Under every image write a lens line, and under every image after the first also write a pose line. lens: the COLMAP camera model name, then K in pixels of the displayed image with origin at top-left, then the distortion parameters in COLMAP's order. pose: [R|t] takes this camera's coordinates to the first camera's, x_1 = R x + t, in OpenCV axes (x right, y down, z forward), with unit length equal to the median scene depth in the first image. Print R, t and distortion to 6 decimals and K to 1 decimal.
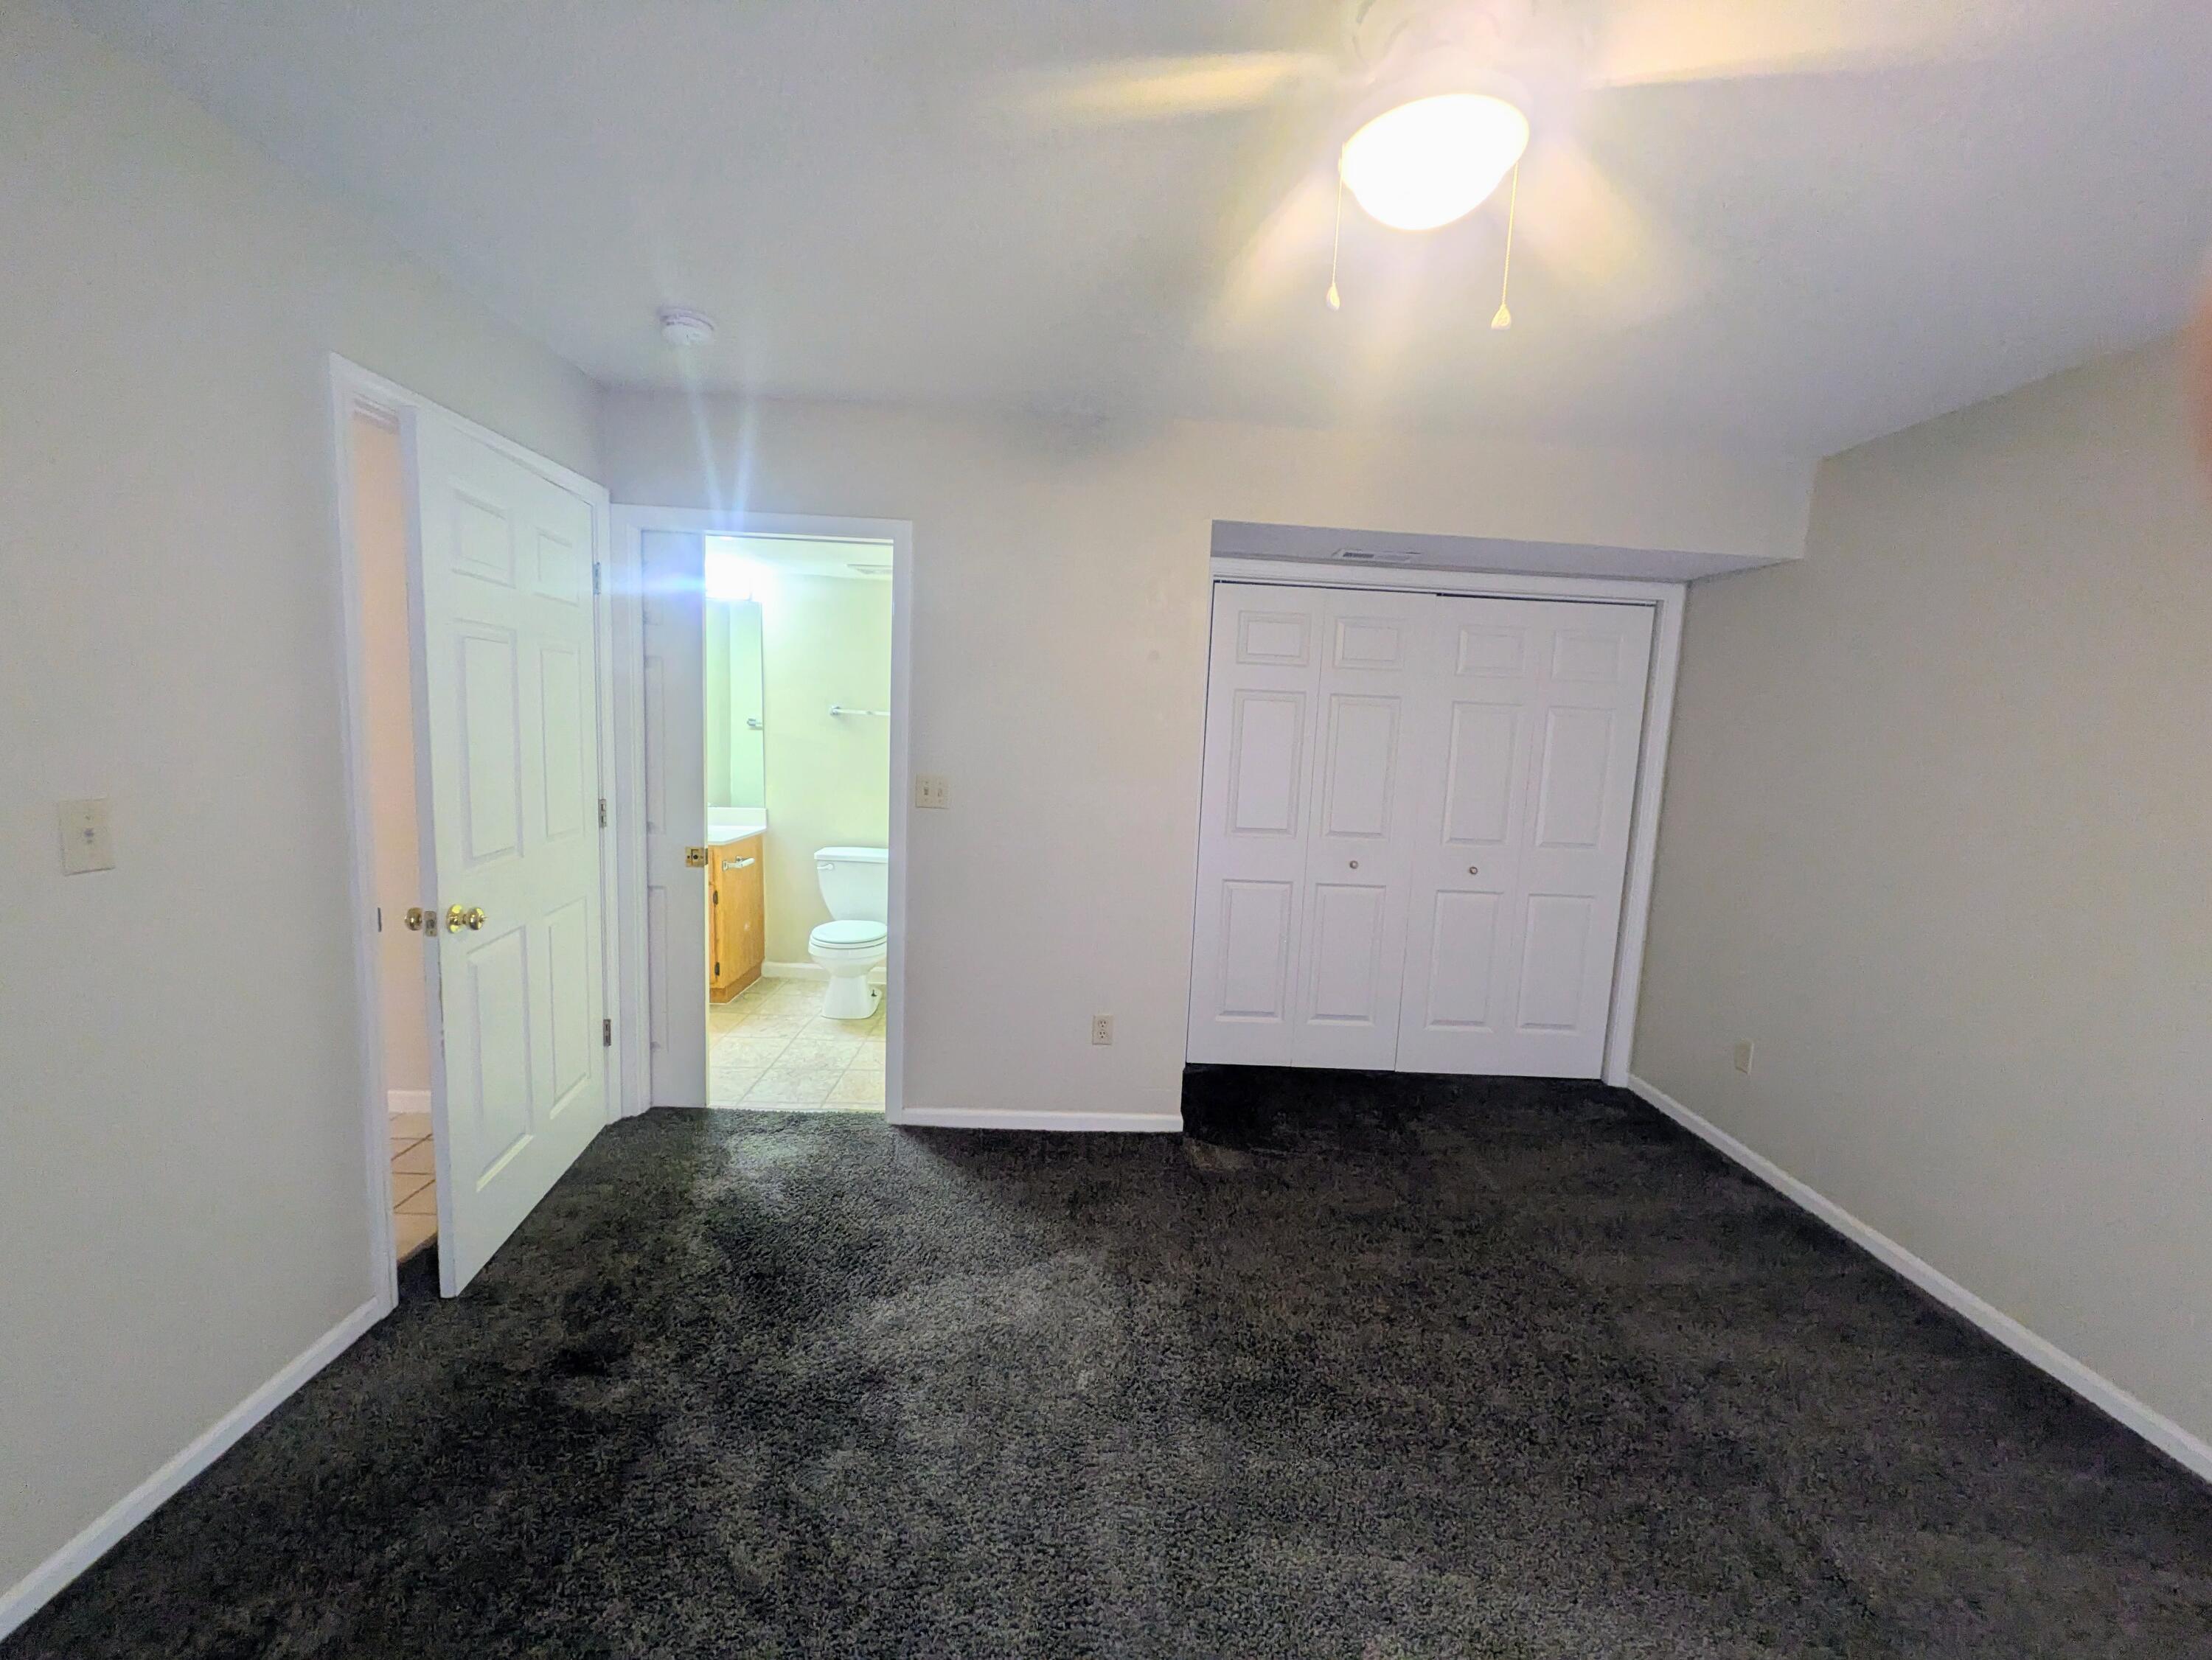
lens RADIAL K [[877.3, 0, 1106.0], [0, 877.3, 830.0], [0, 0, 1]] dist [-0.000585, 0.000356]
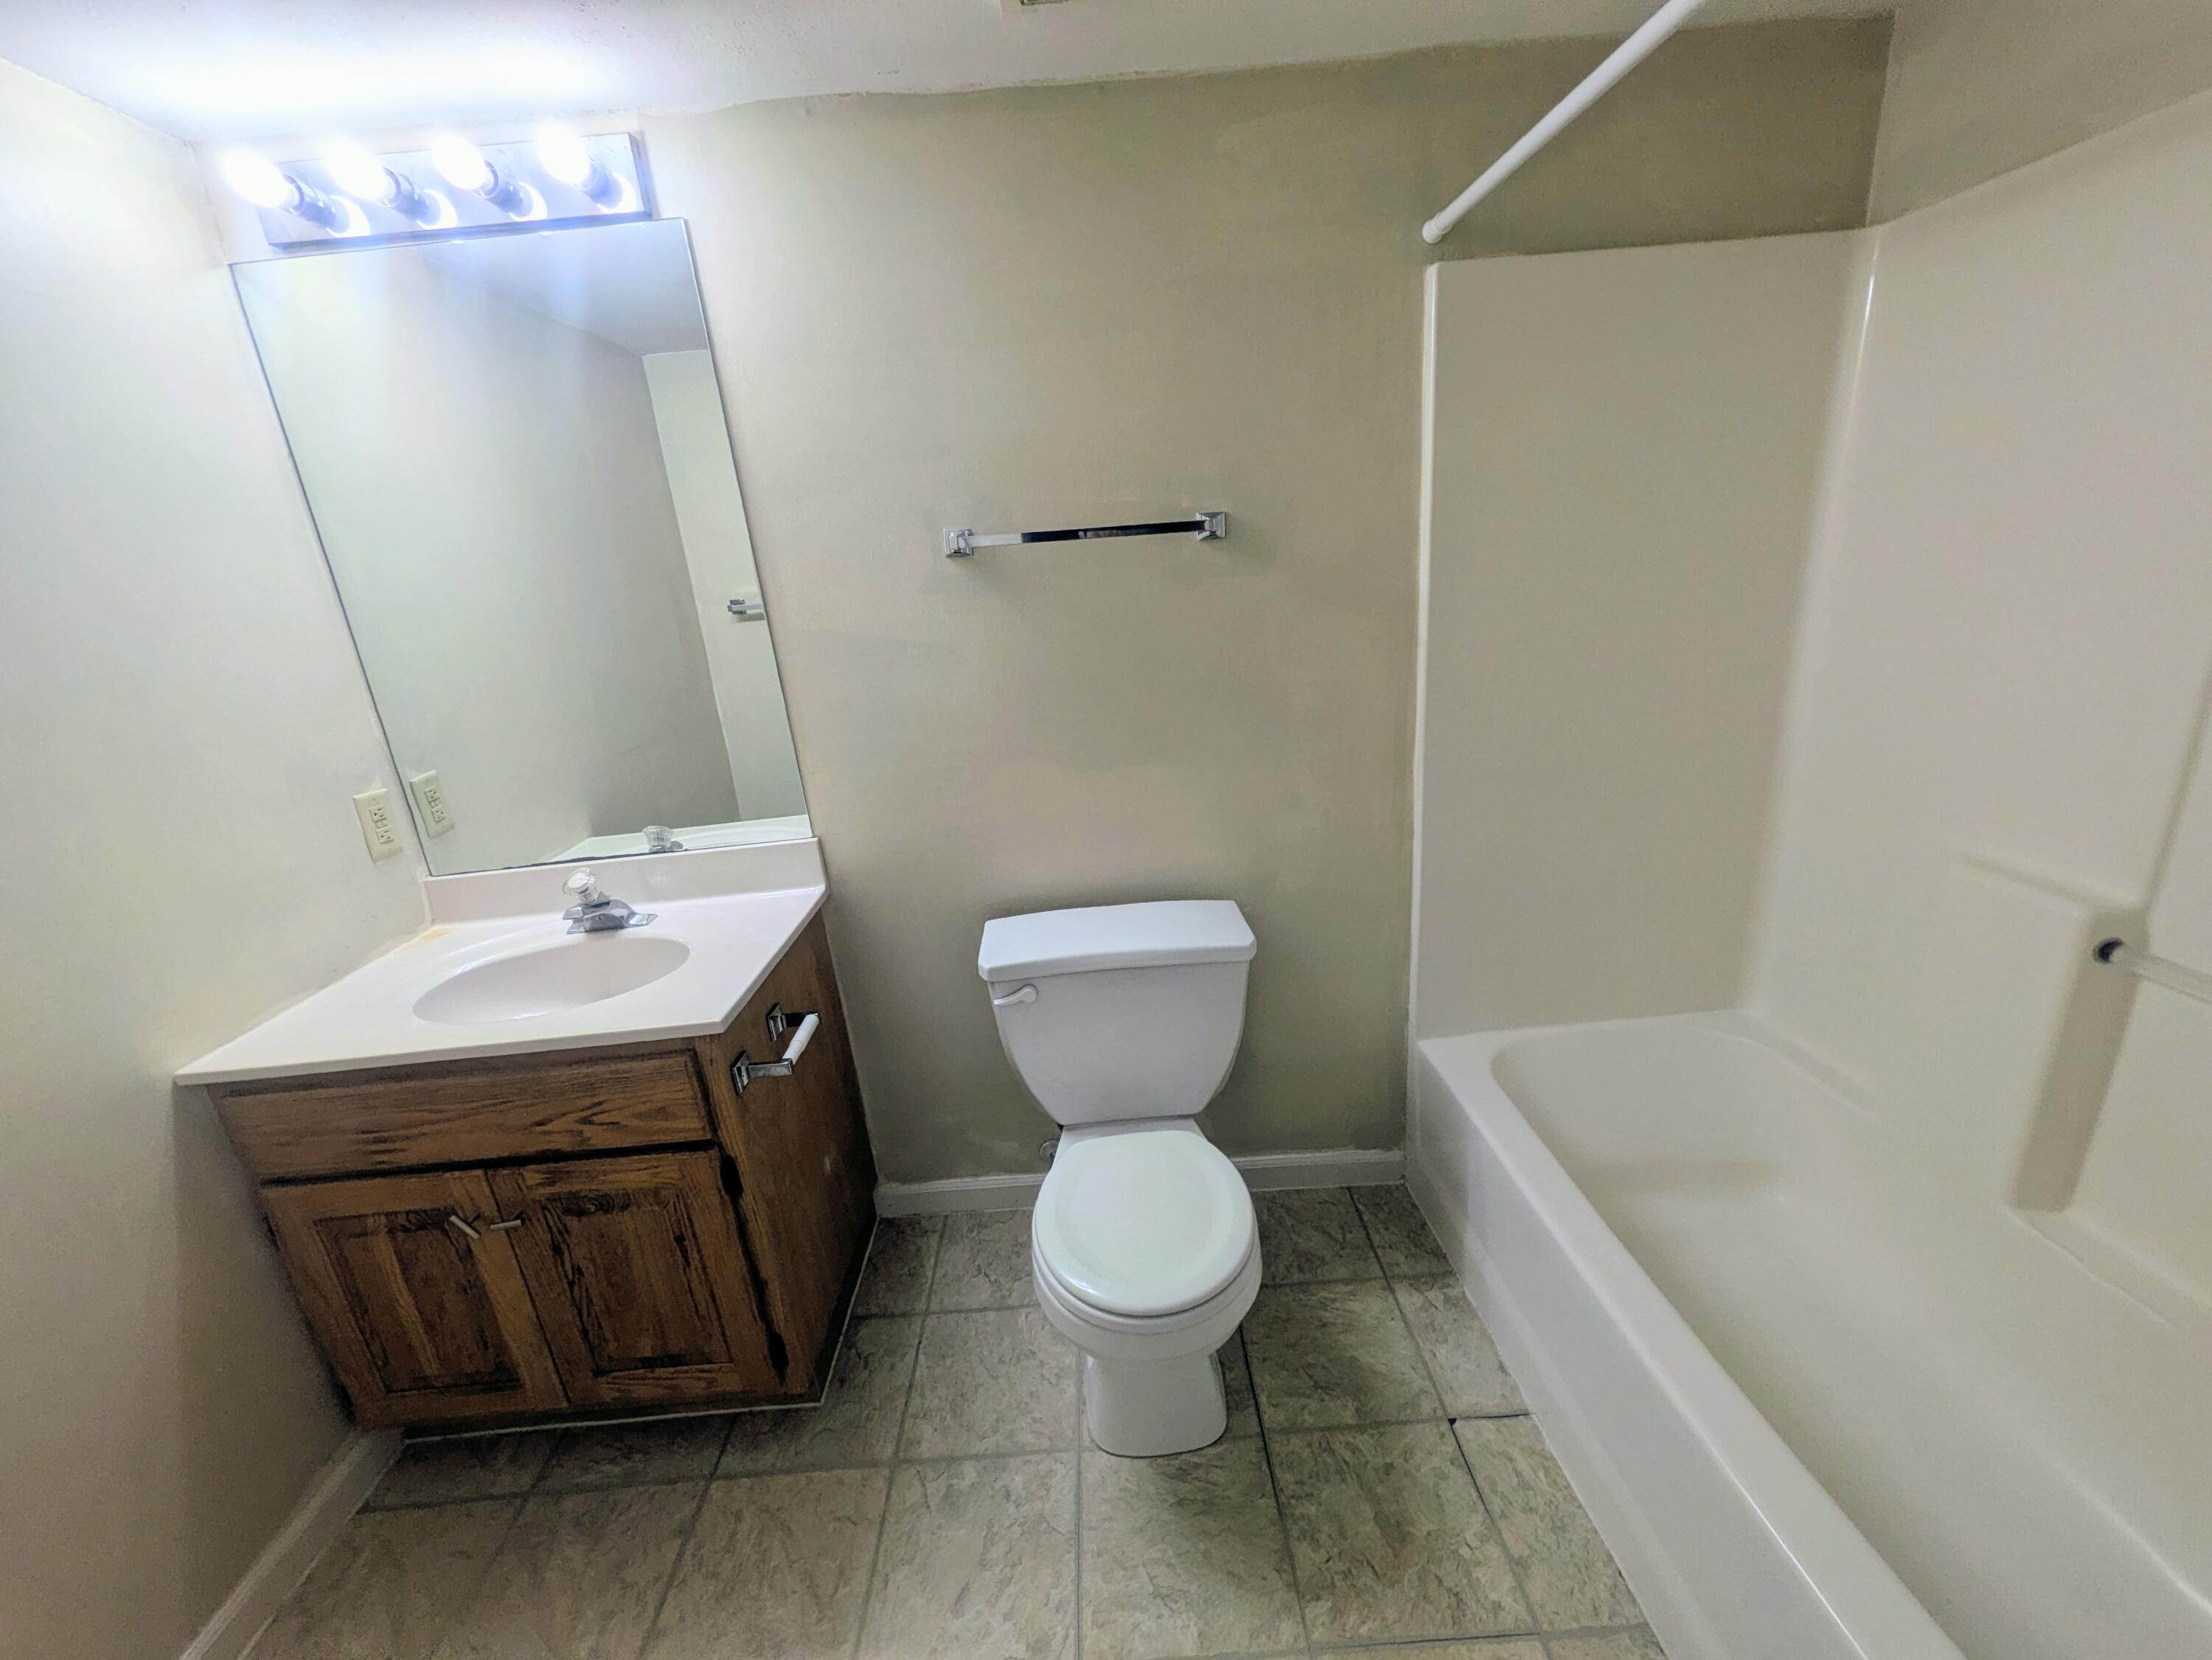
lens RADIAL K [[877.3, 0, 1106.0], [0, 877.3, 830.0], [0, 0, 1]] dist [-0.000585, 0.000356]
pose [[0.990745, -0.127611, -0.046246, -0.255318], [0.134037, 0.973519, 0.185190, -0.084679], [0.021389, -0.189675, 0.981614, 0.657524]]
